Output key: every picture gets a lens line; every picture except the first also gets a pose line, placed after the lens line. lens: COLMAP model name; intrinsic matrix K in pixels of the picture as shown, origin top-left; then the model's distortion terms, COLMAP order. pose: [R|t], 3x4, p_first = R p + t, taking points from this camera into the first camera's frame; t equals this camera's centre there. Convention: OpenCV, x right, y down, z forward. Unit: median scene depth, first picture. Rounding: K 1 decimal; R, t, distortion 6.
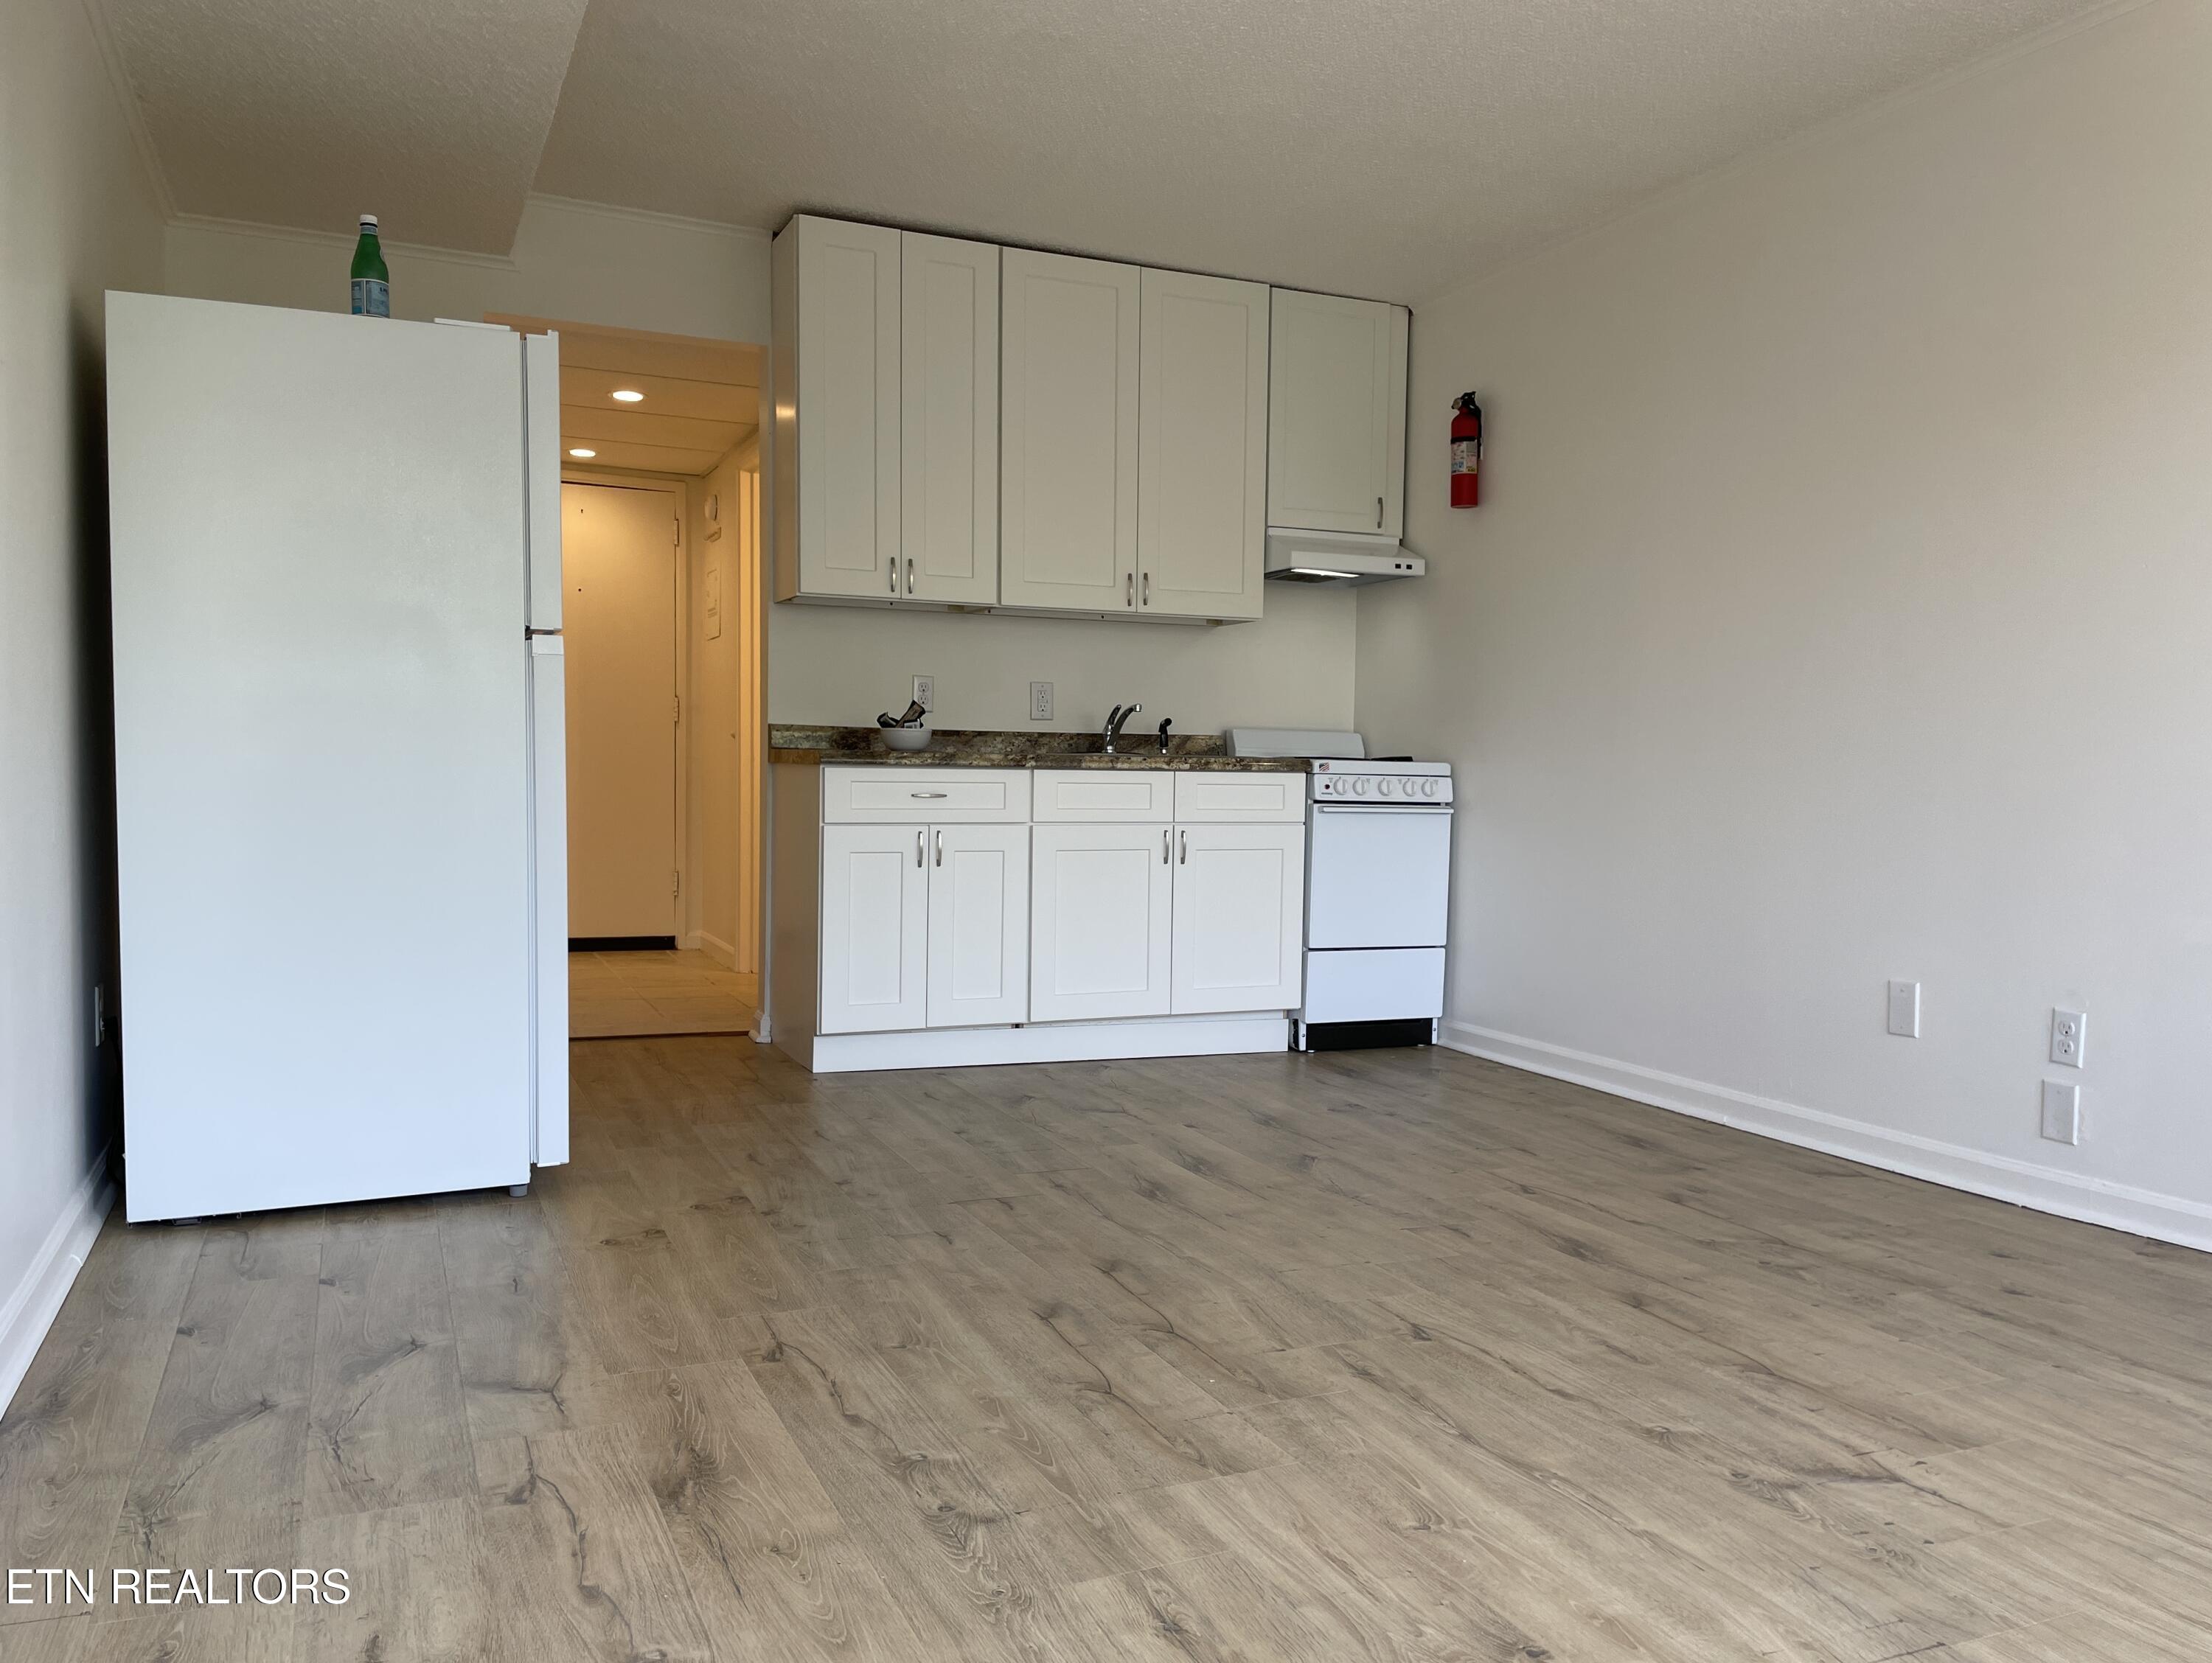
lens RADIAL K [[1574.7, 0, 1106.0], [0, 1574.7, 831.5], [0, 0, 1]] dist [0.100364, -0.133943]
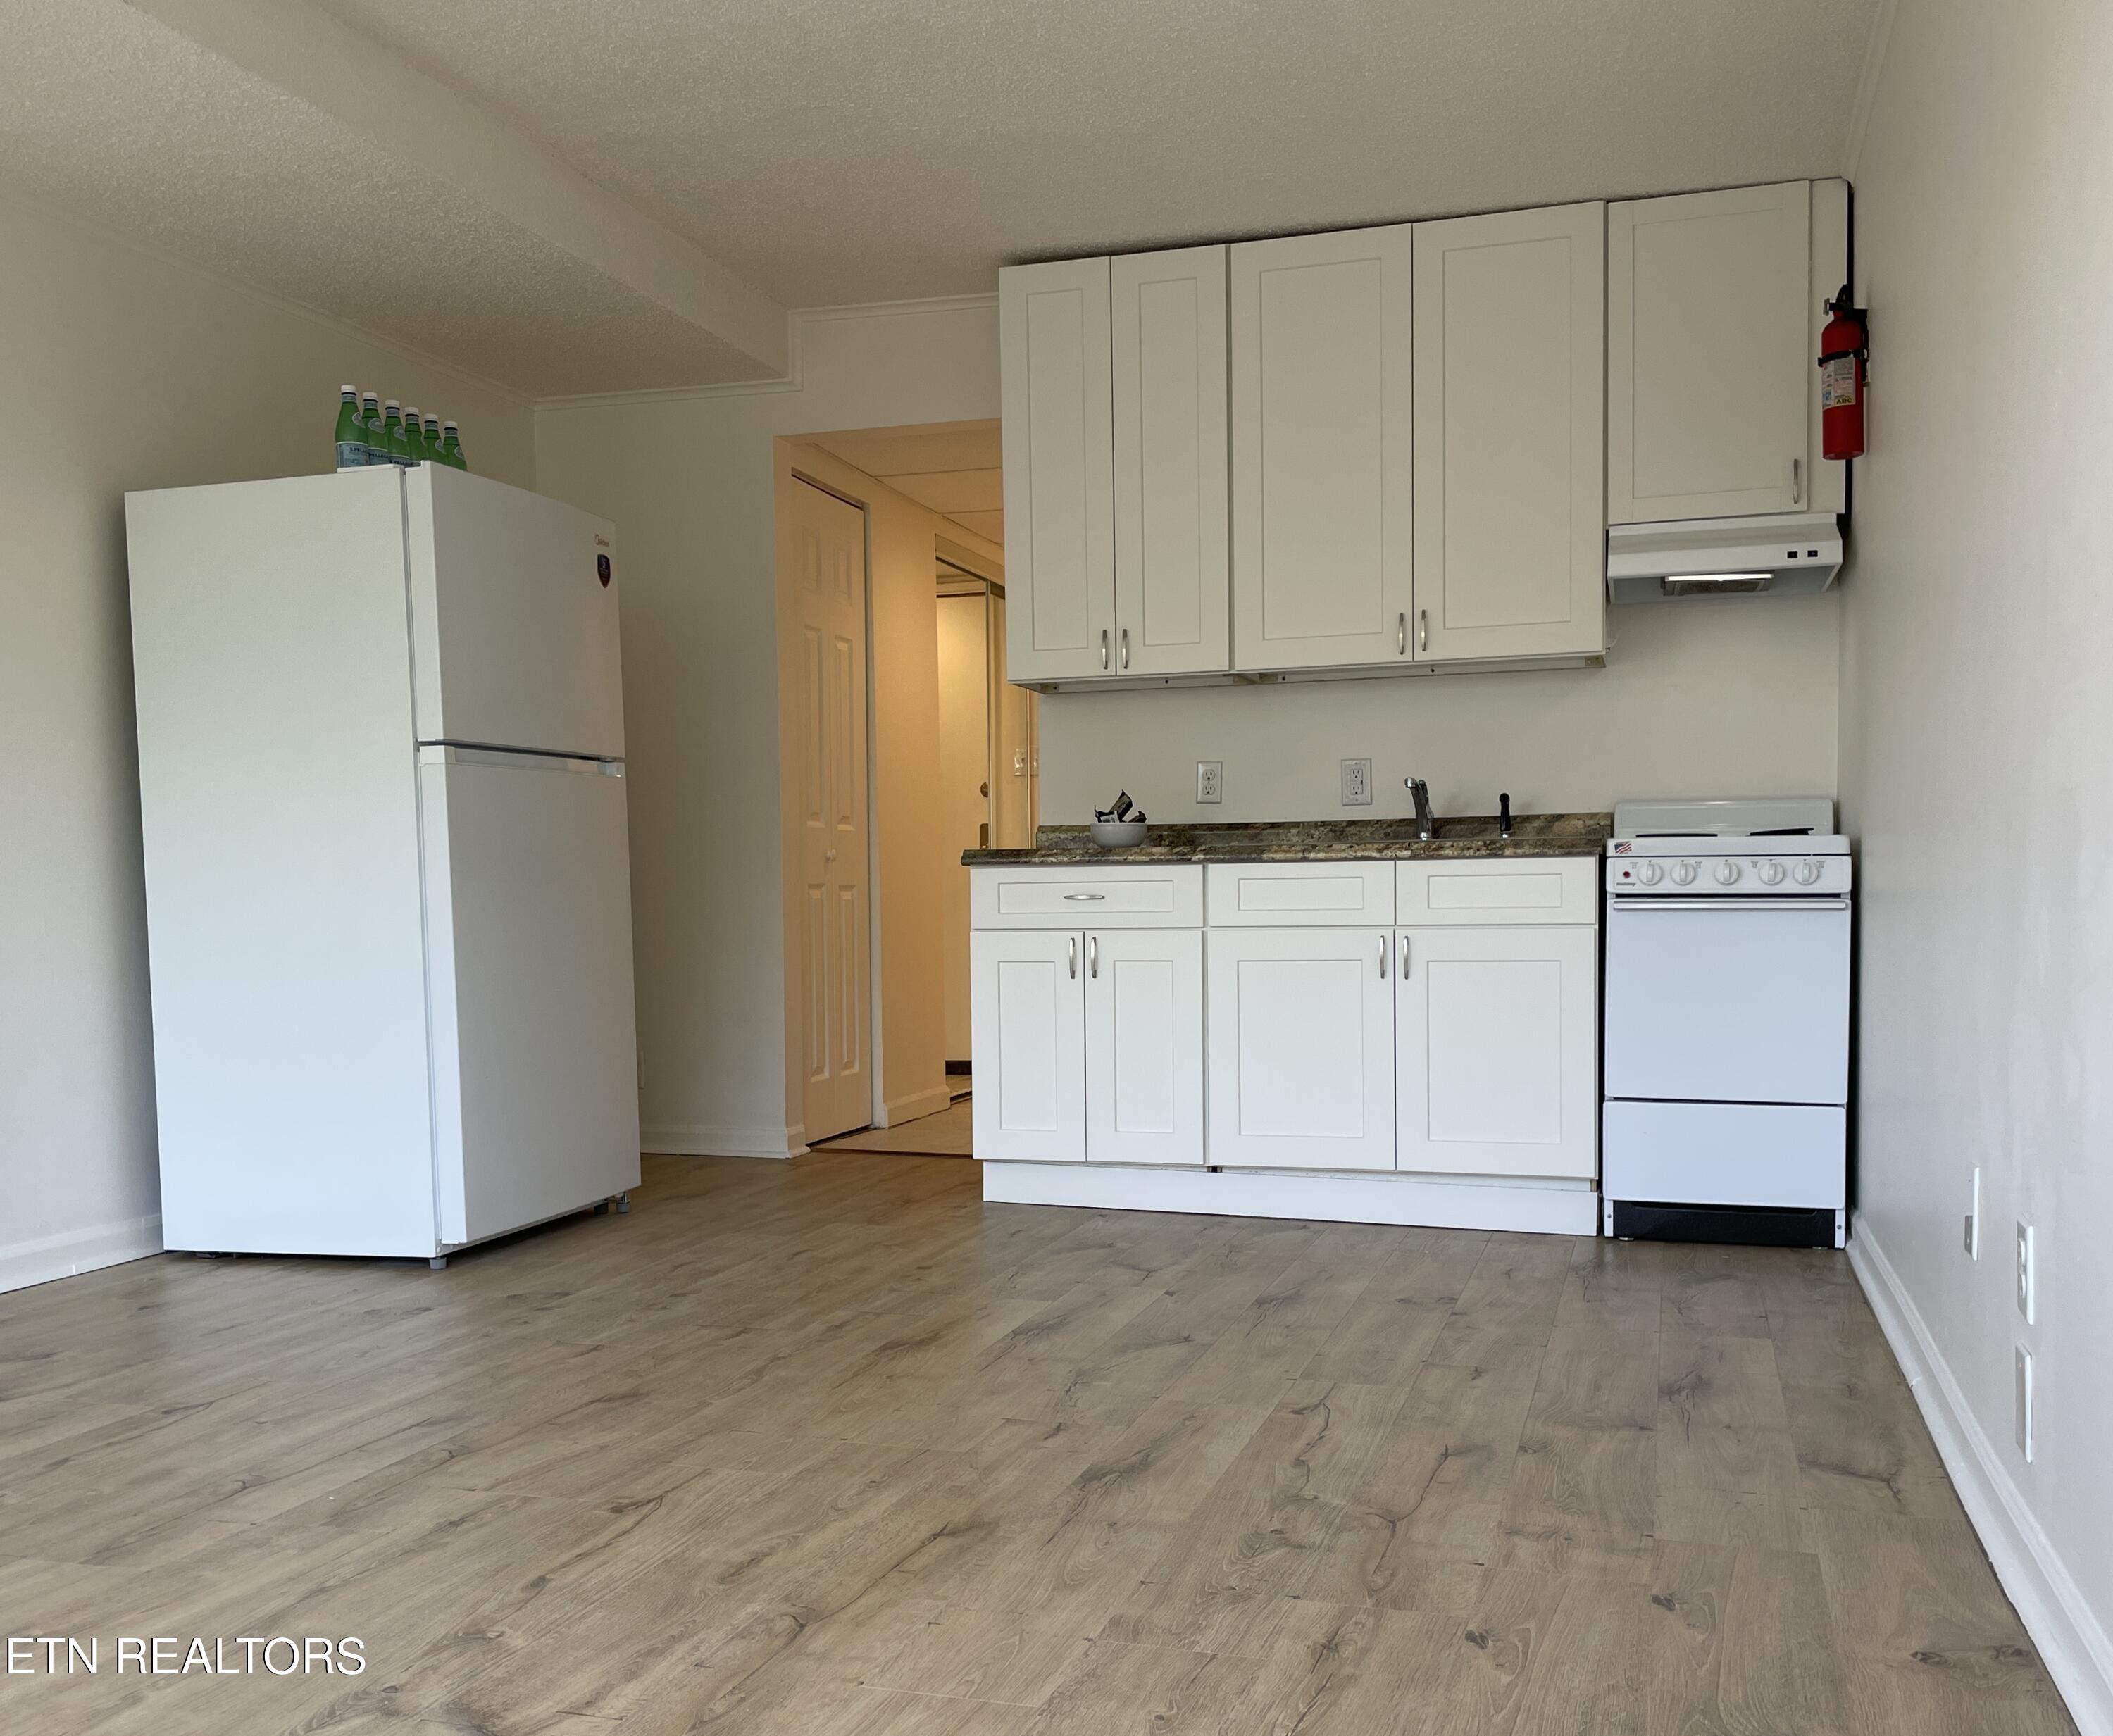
lens RADIAL K [[1807.3, 0, 1052.4], [0, 1807.3, 967.4], [0, 0, 1]] dist [0.107539, -0.157660]
pose [[0.788597, 0.001749, -0.614907, 0.486415], [-0.002445, 0.999997, -0.000291, 0.016372], [0.614905, 0.001733, 0.788599, 0.191240]]
